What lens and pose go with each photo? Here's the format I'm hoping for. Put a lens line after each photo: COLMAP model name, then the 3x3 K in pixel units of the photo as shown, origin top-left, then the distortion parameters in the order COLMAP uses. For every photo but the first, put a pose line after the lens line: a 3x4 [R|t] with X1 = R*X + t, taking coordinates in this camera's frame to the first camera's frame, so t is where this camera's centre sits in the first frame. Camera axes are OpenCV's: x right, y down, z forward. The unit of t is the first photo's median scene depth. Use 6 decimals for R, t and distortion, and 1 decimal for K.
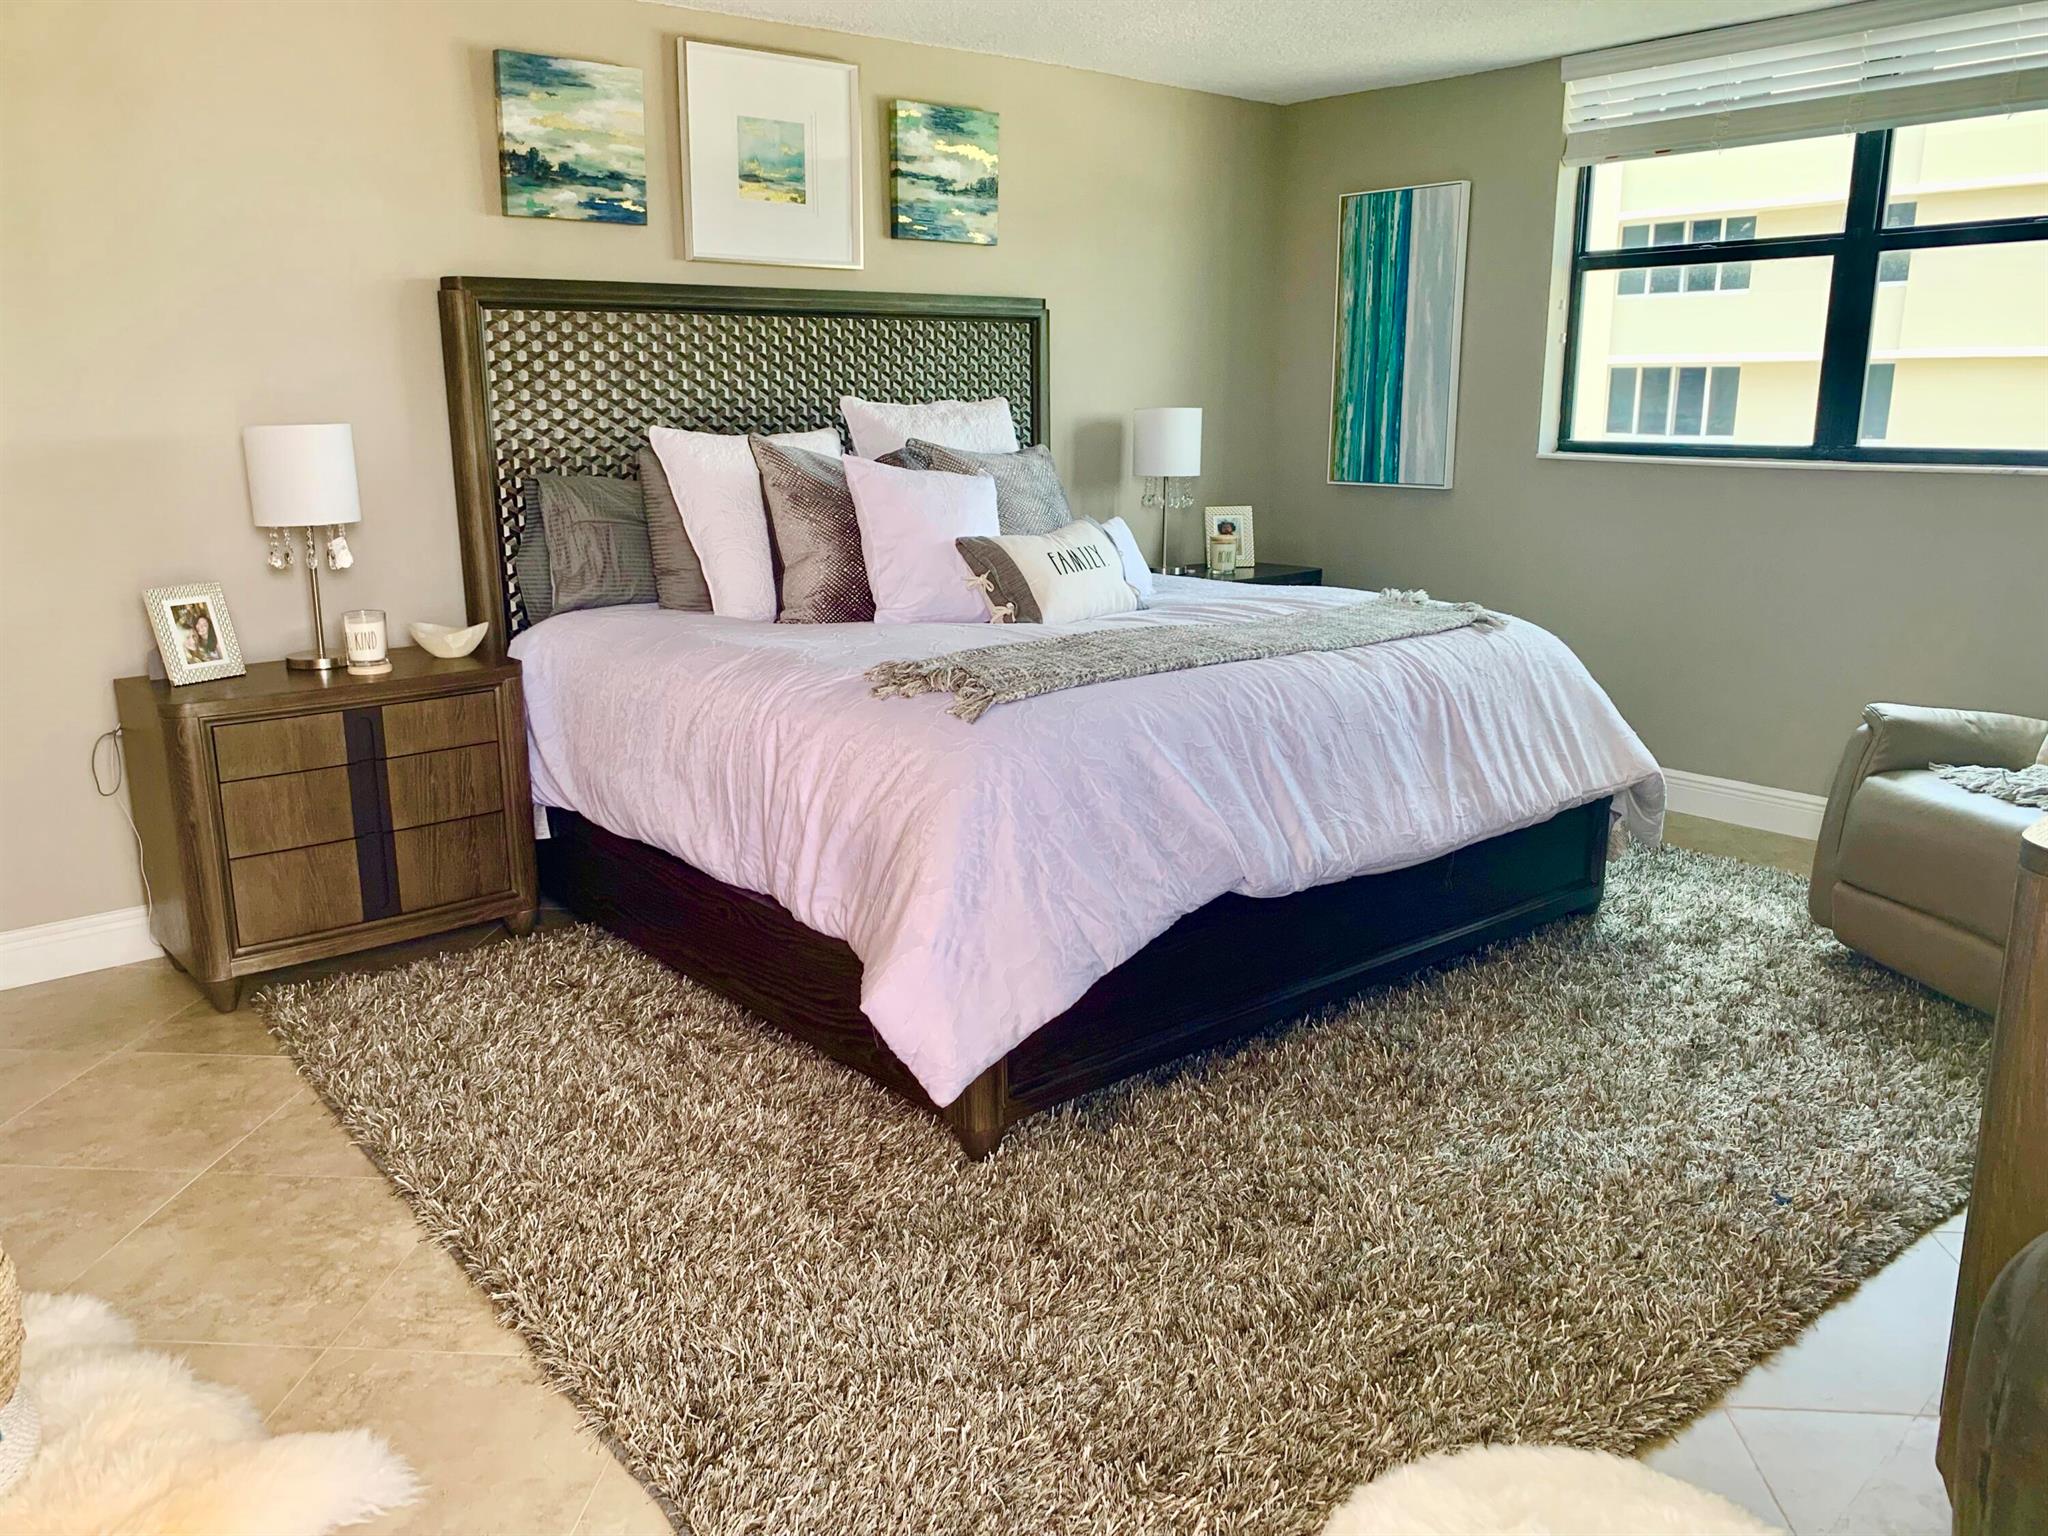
lens RADIAL K [[1582.5, 0, 1024.0], [0, 1582.5, 768.0], [0, 0, 1]] dist [0.004802, -0.010761]
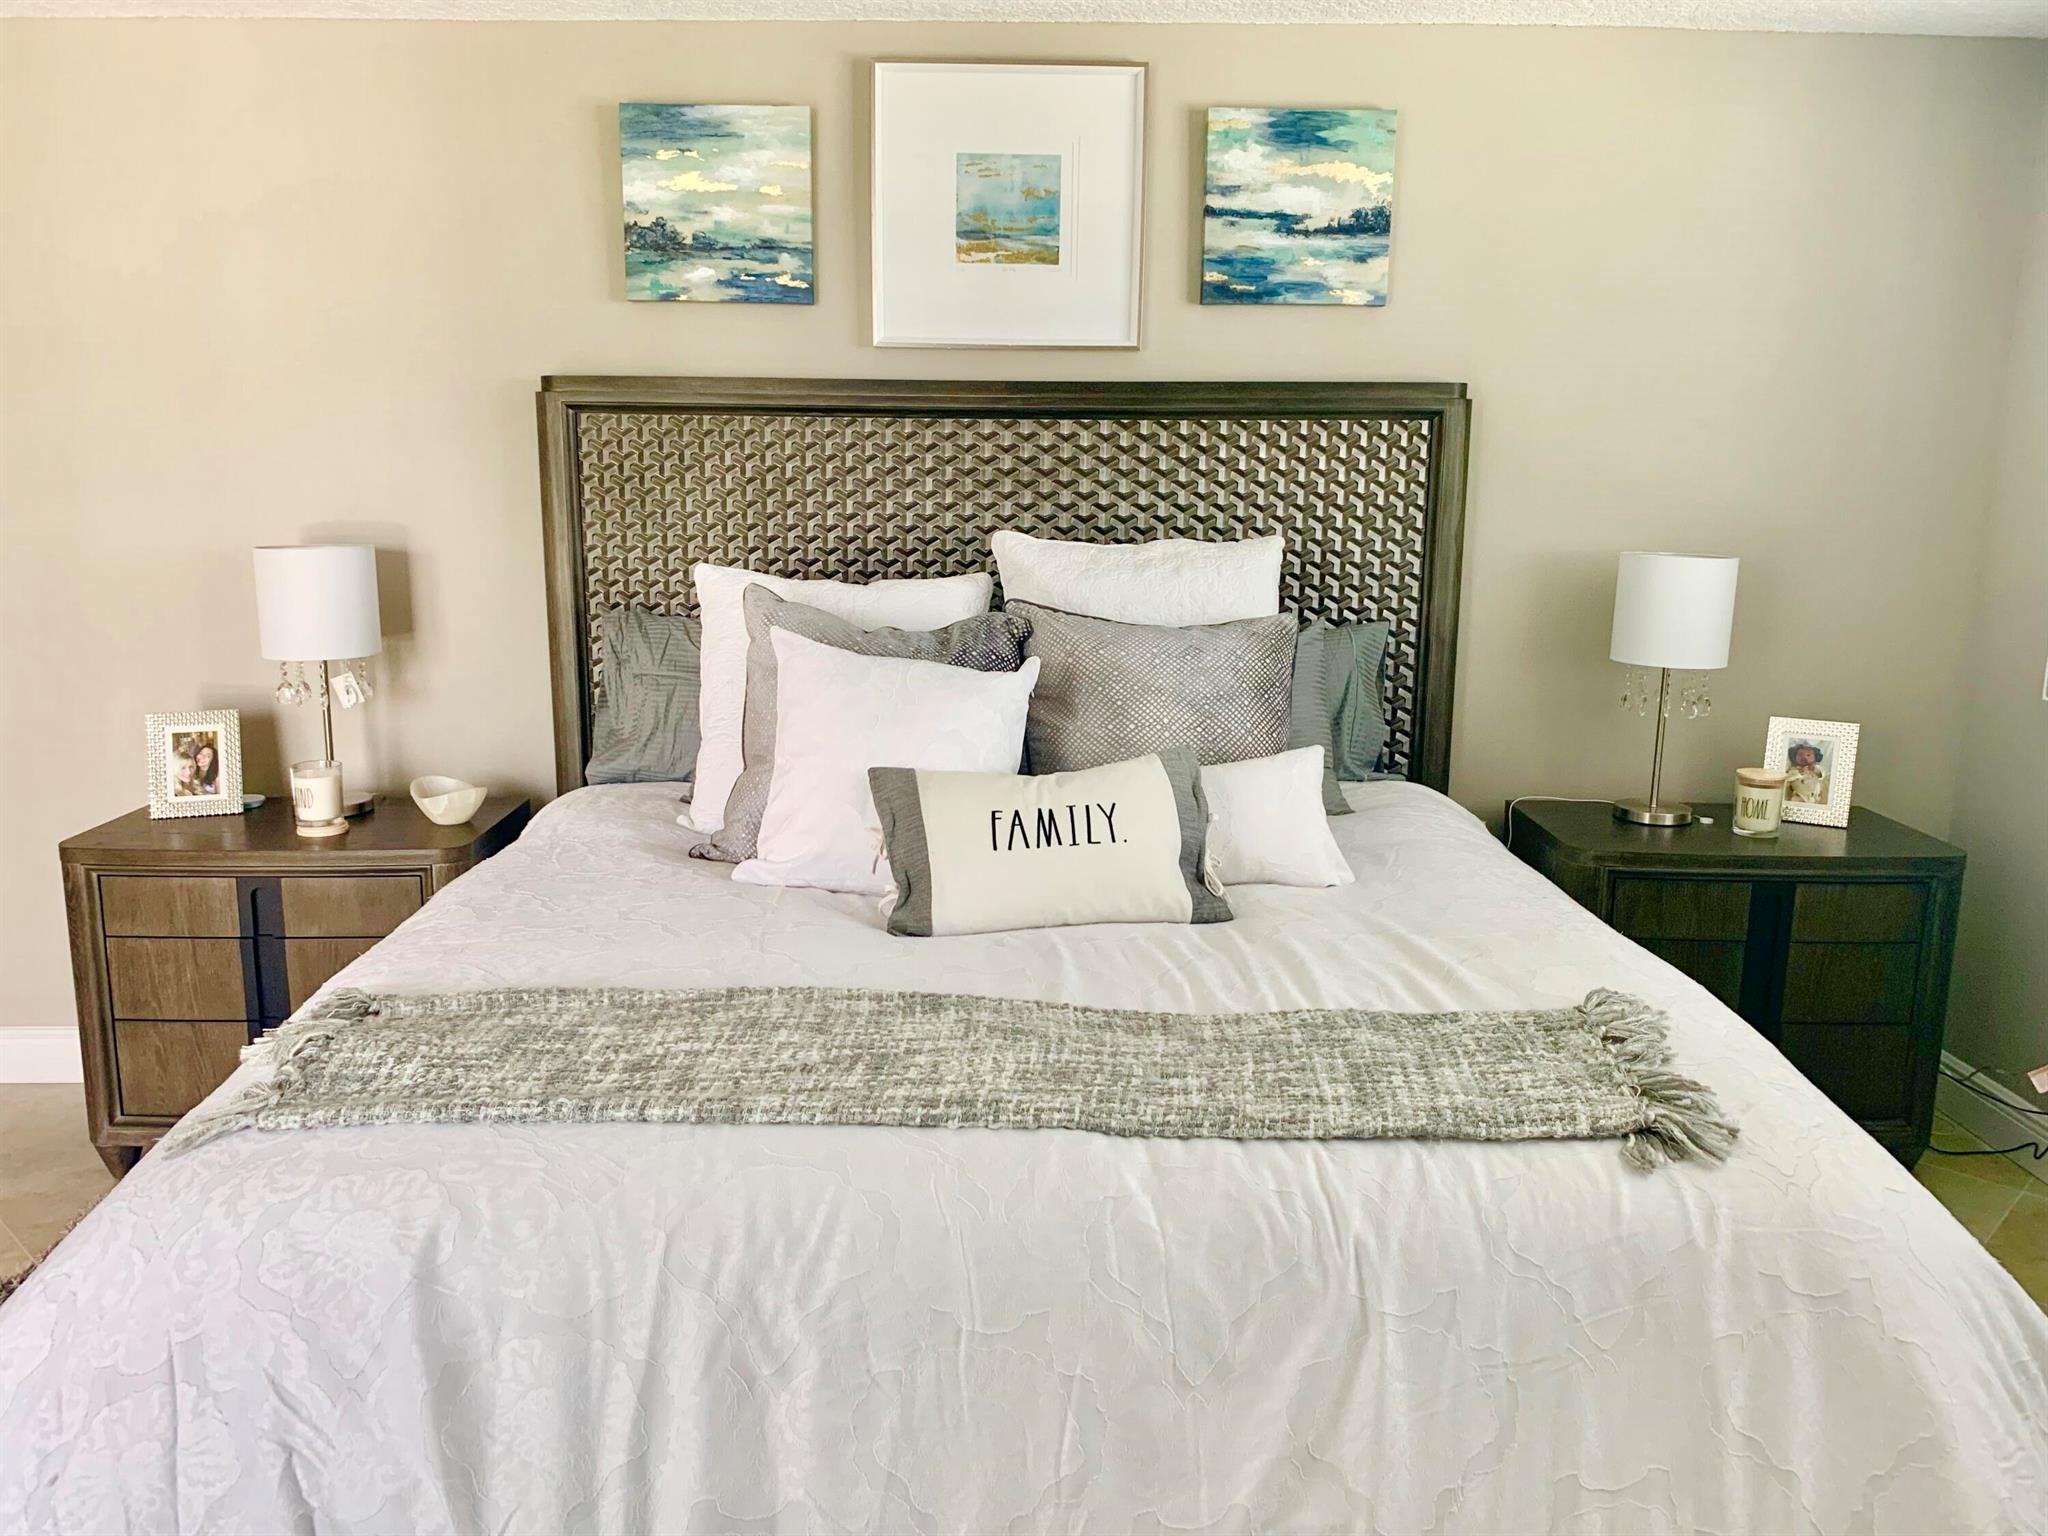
lens RADIAL K [[1571.1, 0, 1022.1], [0, 1571.1, 737.1], [0, 0, 1]] dist [0.115530, -0.328141]
pose [[0.778415, 0.125374, -0.615103, 0.331896], [-0.159726, 0.987161, -0.000925, -0.138946], [0.607090, 0.098968, 0.788446, 0.440276]]
